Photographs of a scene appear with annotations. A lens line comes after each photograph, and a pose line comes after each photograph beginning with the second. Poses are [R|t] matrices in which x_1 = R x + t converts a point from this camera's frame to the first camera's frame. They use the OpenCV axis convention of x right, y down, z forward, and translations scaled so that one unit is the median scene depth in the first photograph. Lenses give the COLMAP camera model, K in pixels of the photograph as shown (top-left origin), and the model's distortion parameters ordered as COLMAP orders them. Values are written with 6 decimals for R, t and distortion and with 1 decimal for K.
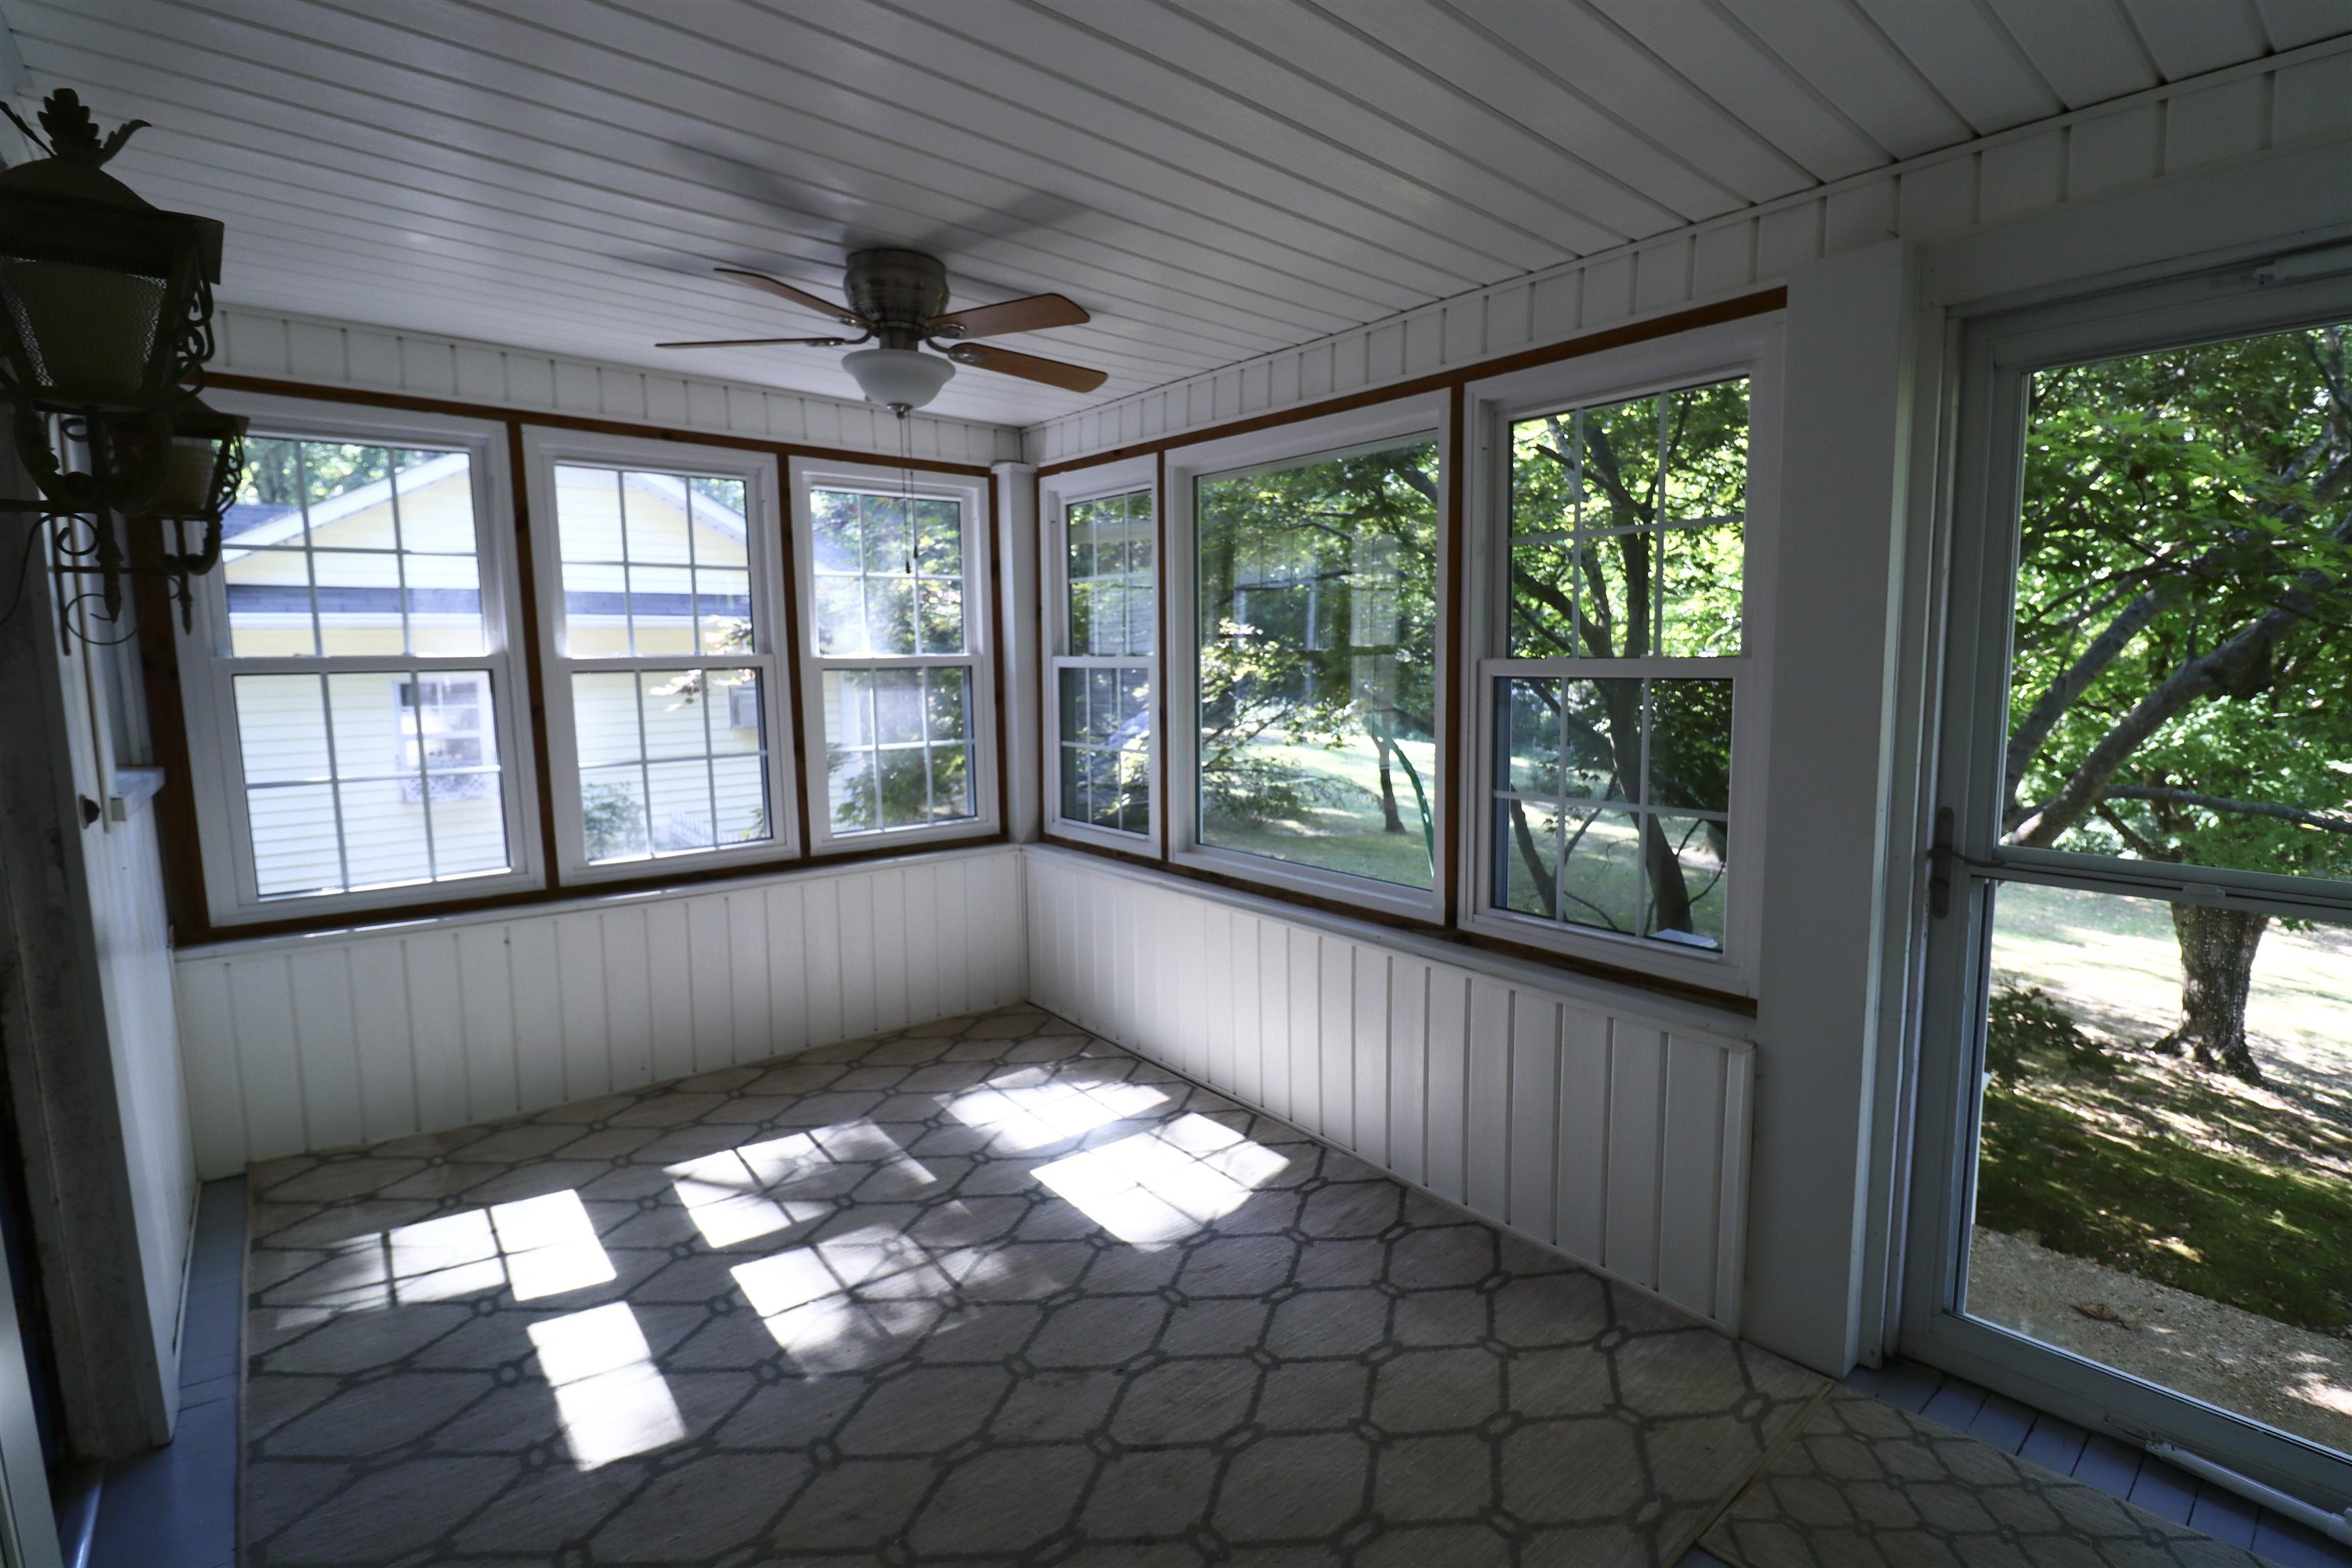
lens RADIAL K [[1085.2, 0, 1169.6], [0, 1085.2, 773.0], [0, 0, 1]] dist [-0.005725, -0.009878]
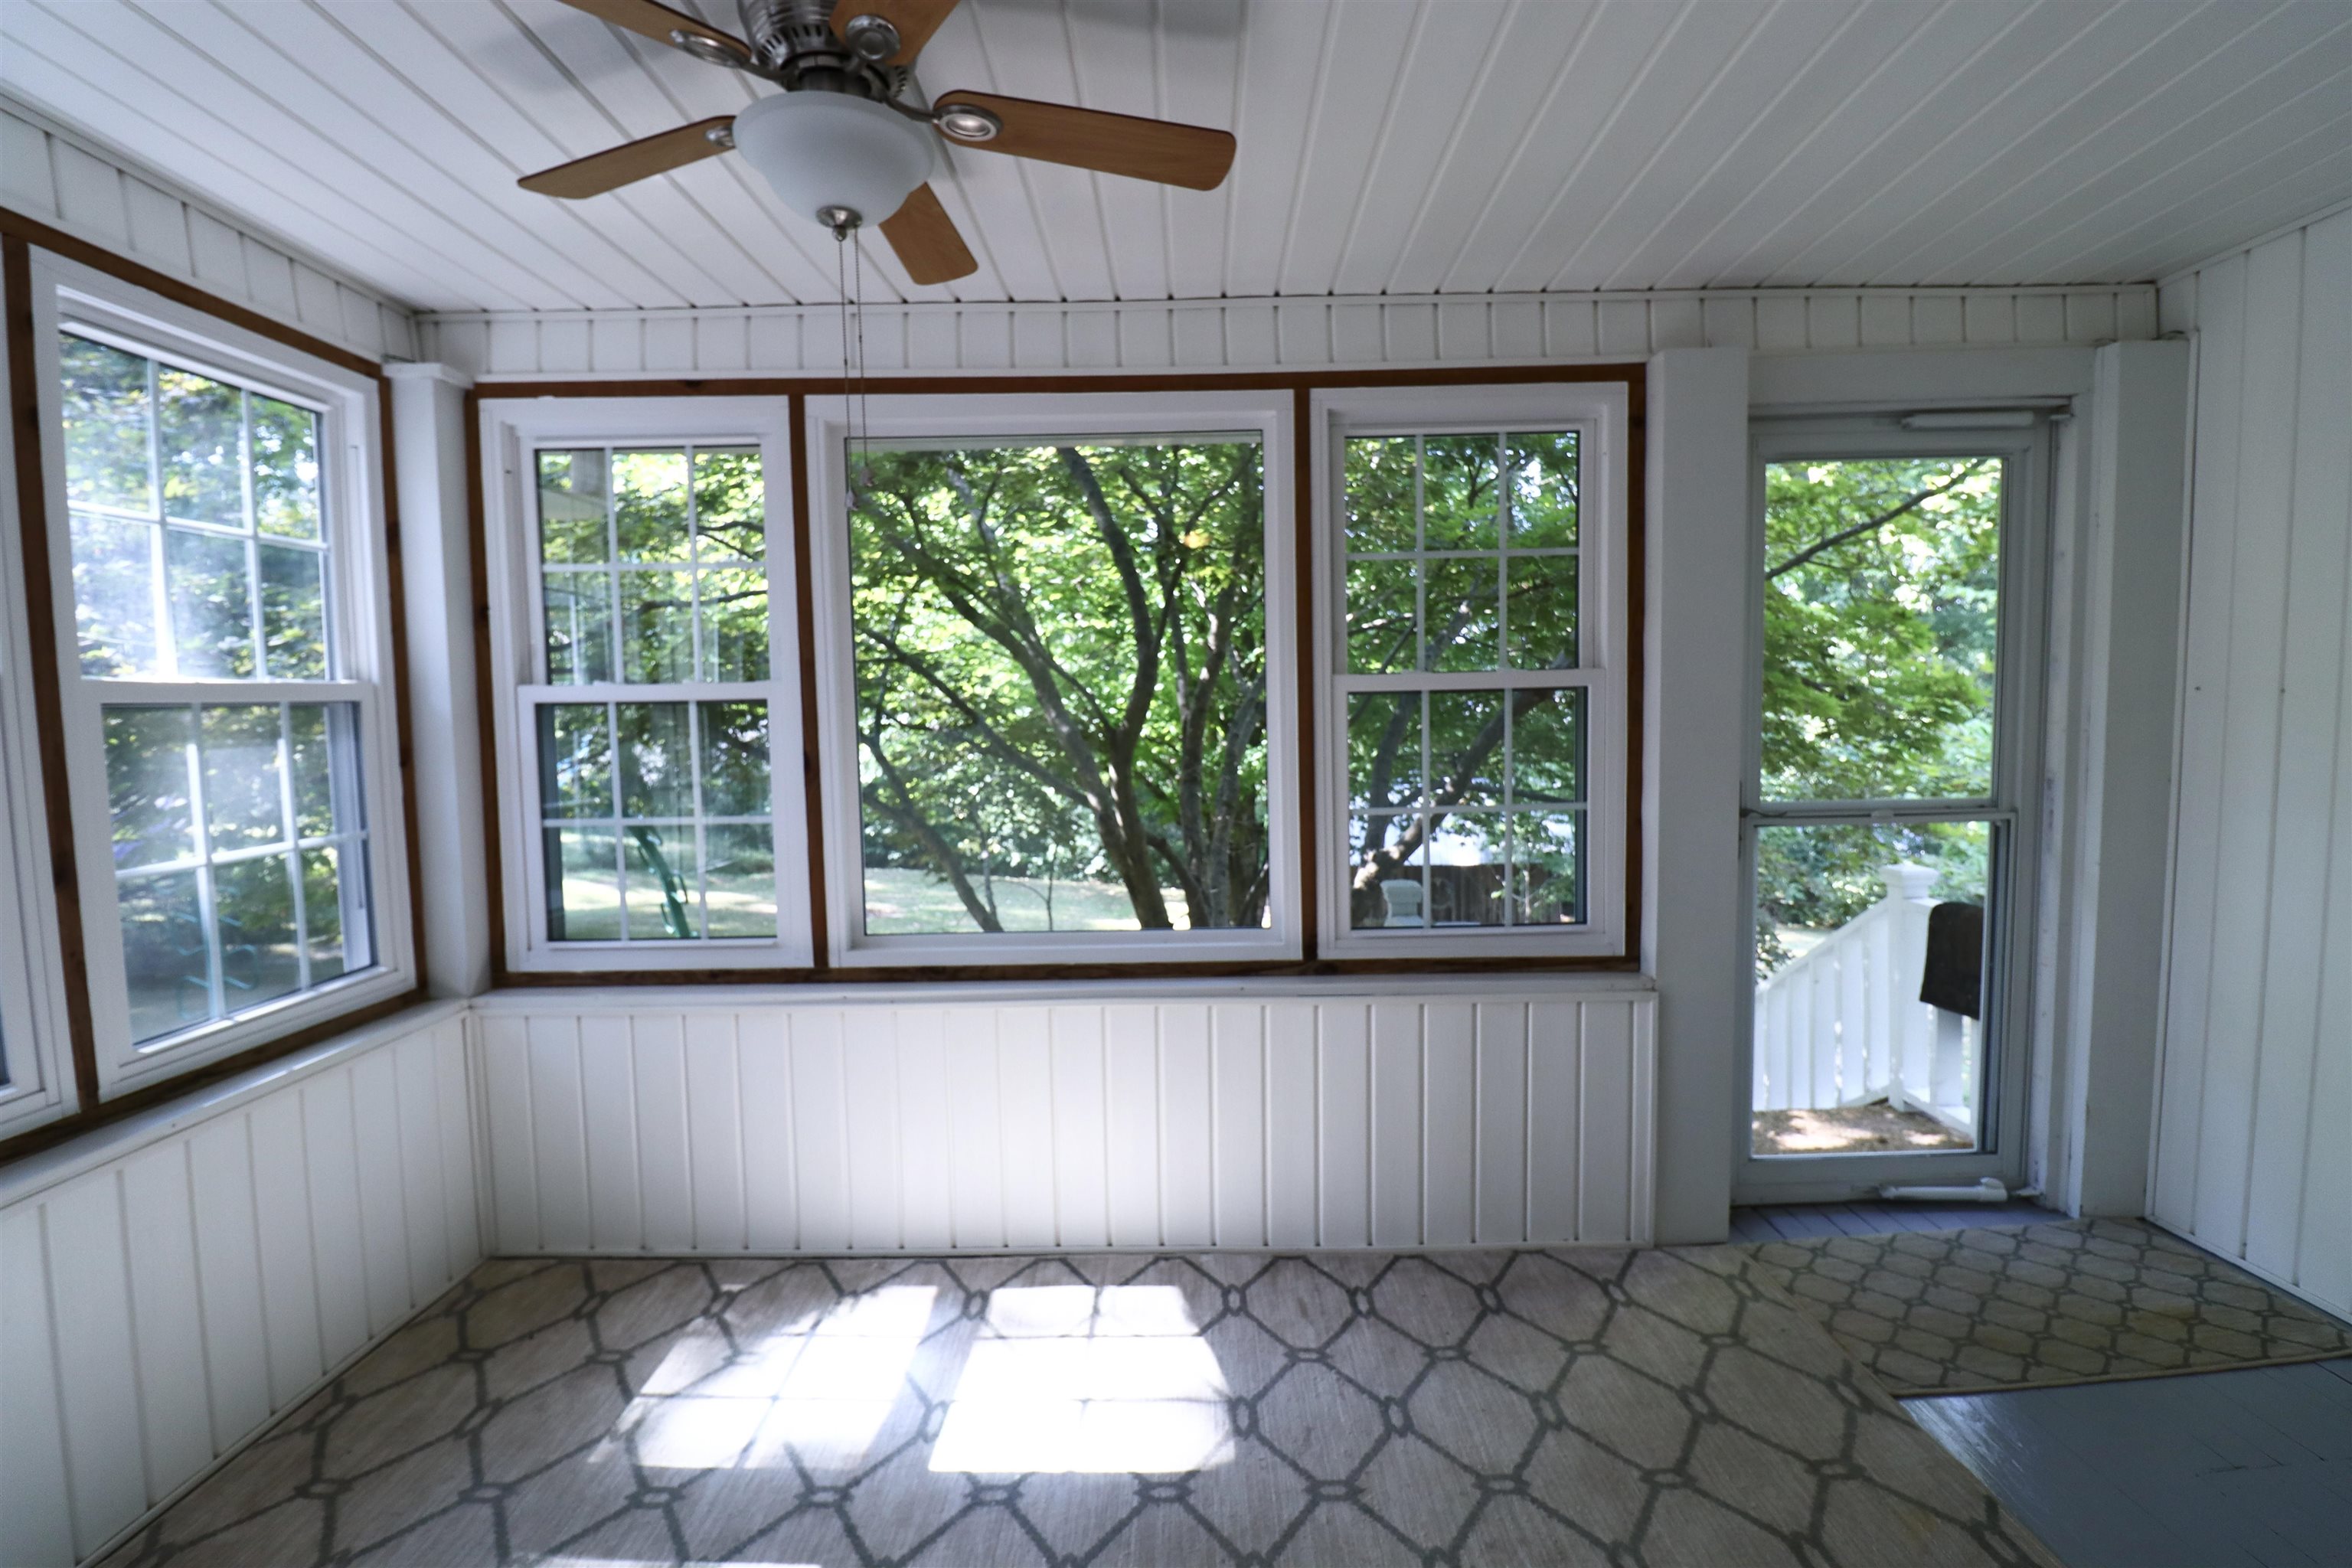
lens RADIAL K [[1085.2, 0, 1193.6], [0, 1085.2, 781.6], [0, 0, 1]] dist [-0.005725, -0.009878]
pose [[0.632225, -0.052150, 0.773028, -0.449482], [0.099328, 0.994955, -0.014114, -0.006948], [-0.768392, 0.085707, 0.634215, 0.402800]]
